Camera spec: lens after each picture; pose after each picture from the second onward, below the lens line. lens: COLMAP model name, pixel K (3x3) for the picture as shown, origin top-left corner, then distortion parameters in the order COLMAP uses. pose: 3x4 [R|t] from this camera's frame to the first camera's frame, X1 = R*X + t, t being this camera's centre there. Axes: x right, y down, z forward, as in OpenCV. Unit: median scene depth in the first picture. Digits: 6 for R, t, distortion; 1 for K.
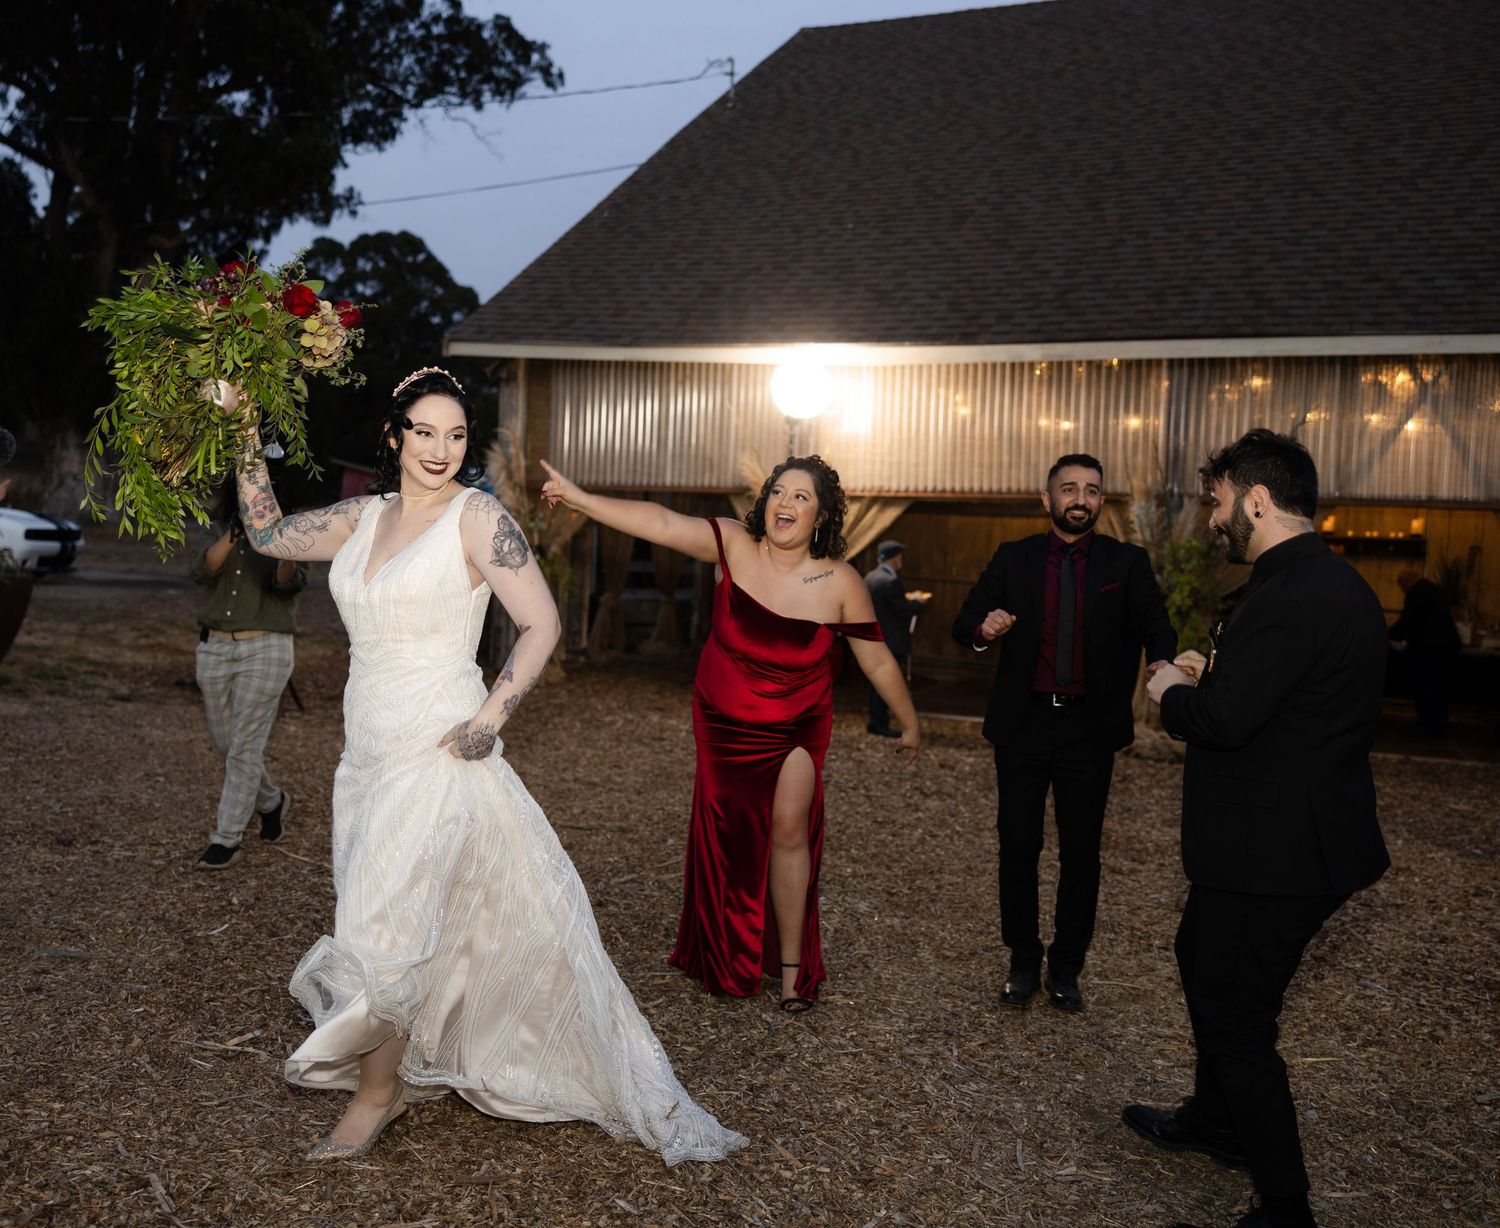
lens RADIAL K [[1439.4, 0, 695.1], [0, 1439.4, 606.7], [0, 0, 1]] dist [0.008165, 0.000000]
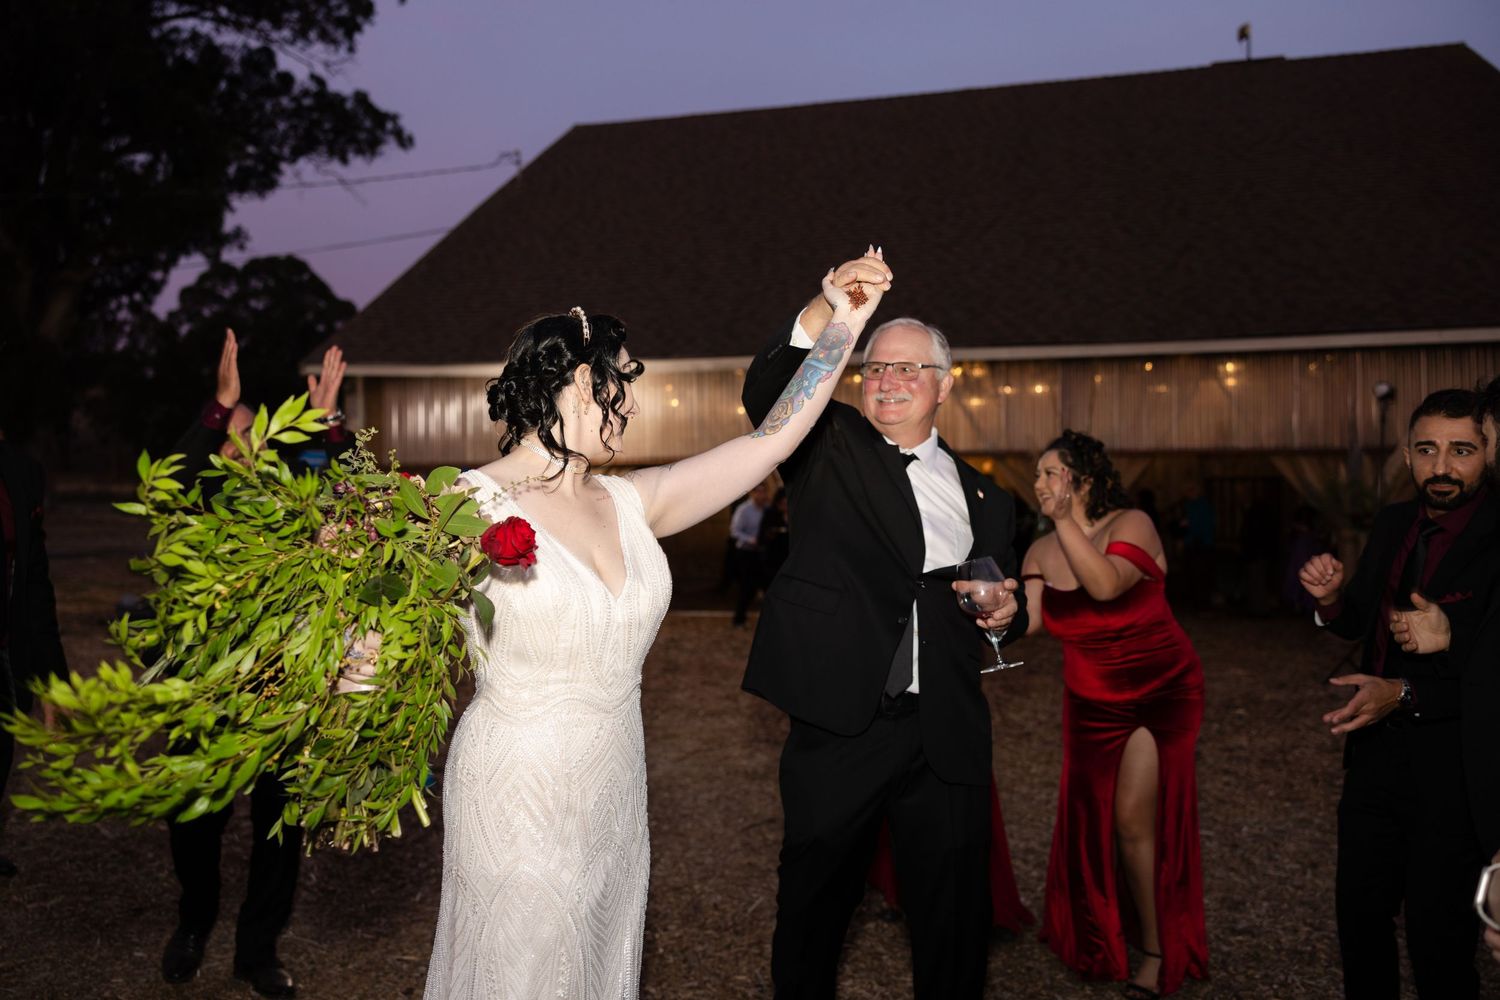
lens RADIAL K [[1173.0, 0, 757.4], [0, 1173.0, 491.3], [0, 0, 1]] dist [0.004330, 0.004412]
pose [[0.984413, -0.046930, 0.169497, 0.059885], [0.055291, 0.997458, -0.044945, 0.011160], [-0.166957, 0.053616, 0.984505, -0.171621]]
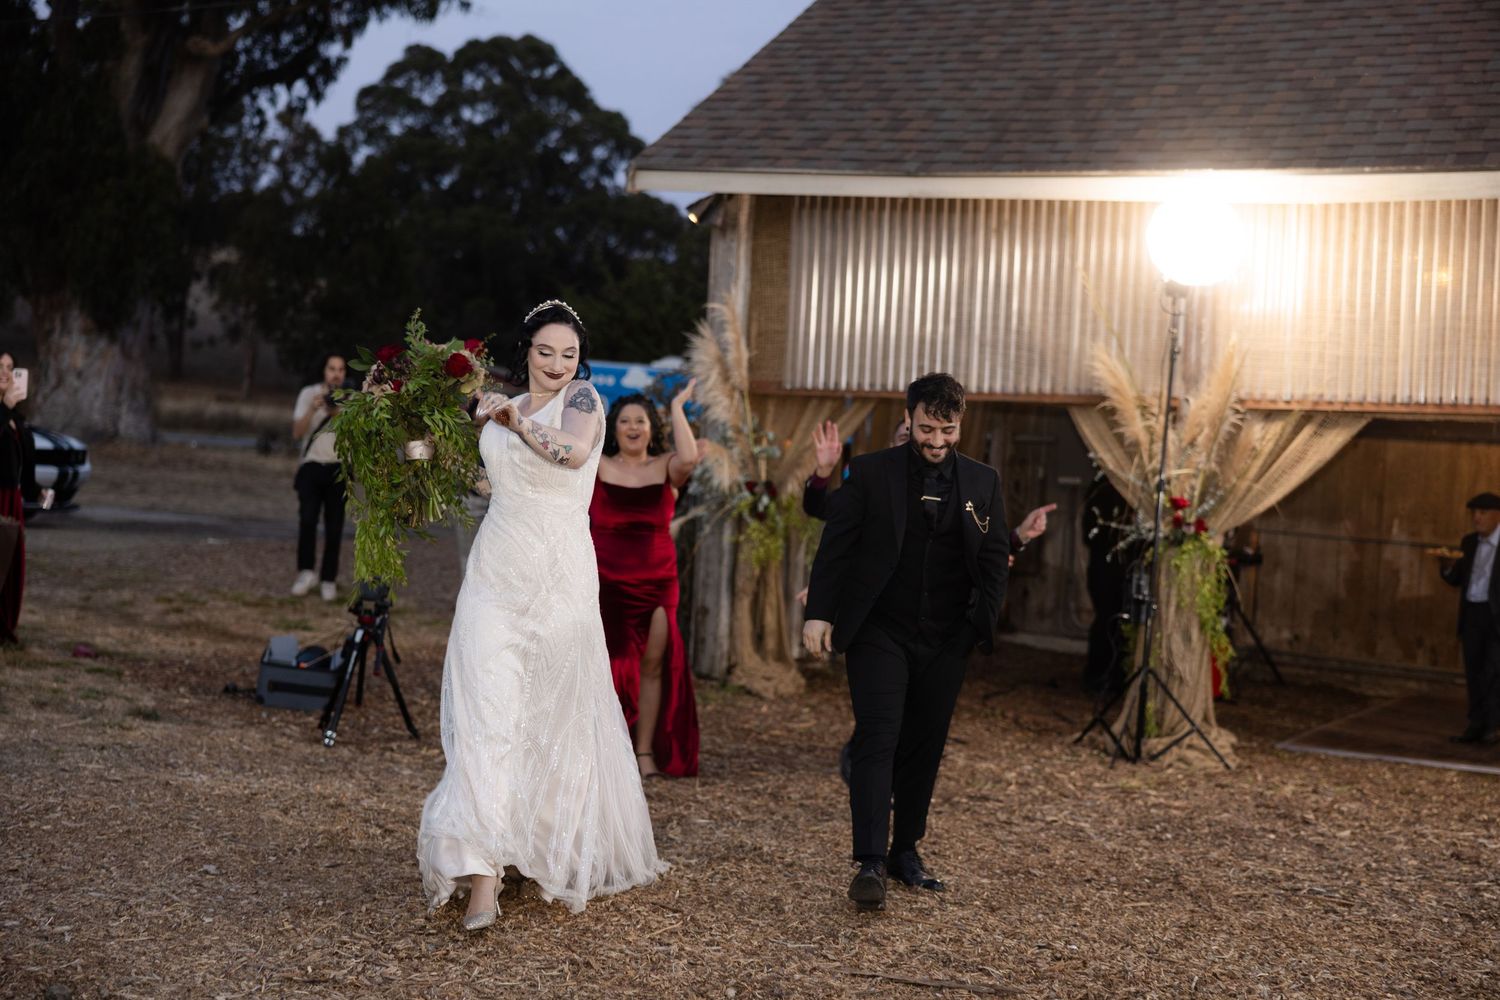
lens RADIAL K [[2029.9, 0, 748.9], [0, 2029.9, 506.8], [0, 0, 1]] dist [-0.022939, 0.000000]
pose [[0.996344, 0.011875, -0.084604, -0.038743], [-0.014129, 0.999560, -0.026094, -0.007093], [0.084257, 0.027194, 0.996073, 0.086075]]
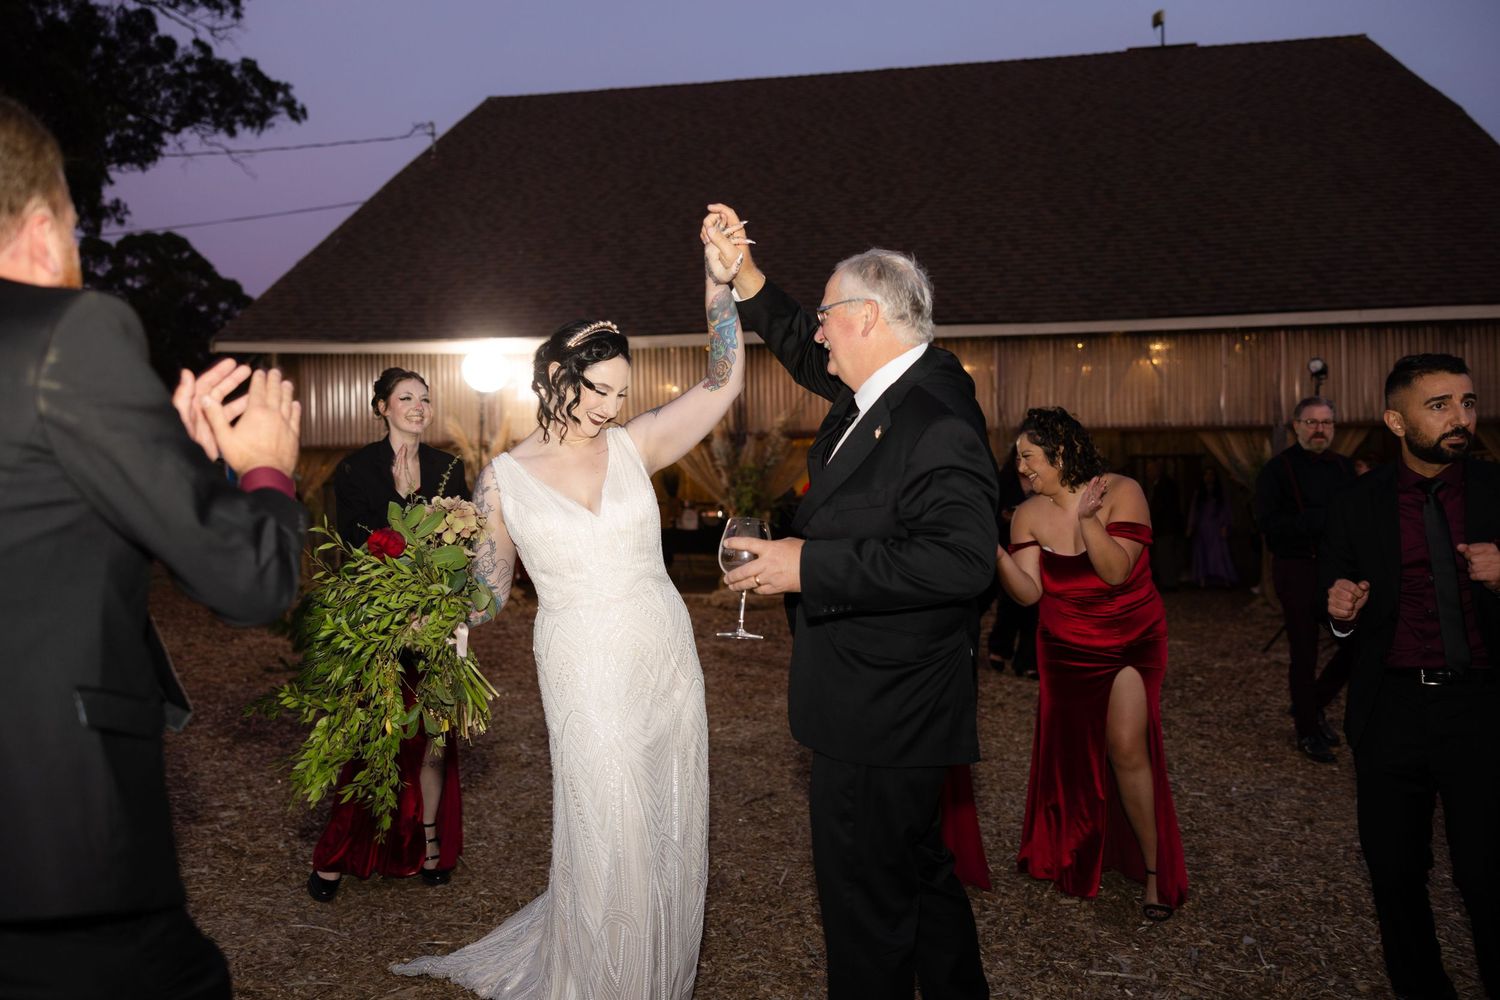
lens RADIAL K [[1173.0, 0, 757.7], [0, 1173.0, 504.3], [0, 0, 1]] dist [0.004330, 0.004412]
pose [[0.966027, -0.058484, 0.251739, 0.029257], [0.064647, 0.997775, -0.016276, 0.013924], [-0.250227, 0.031997, 0.967658, -0.157661]]
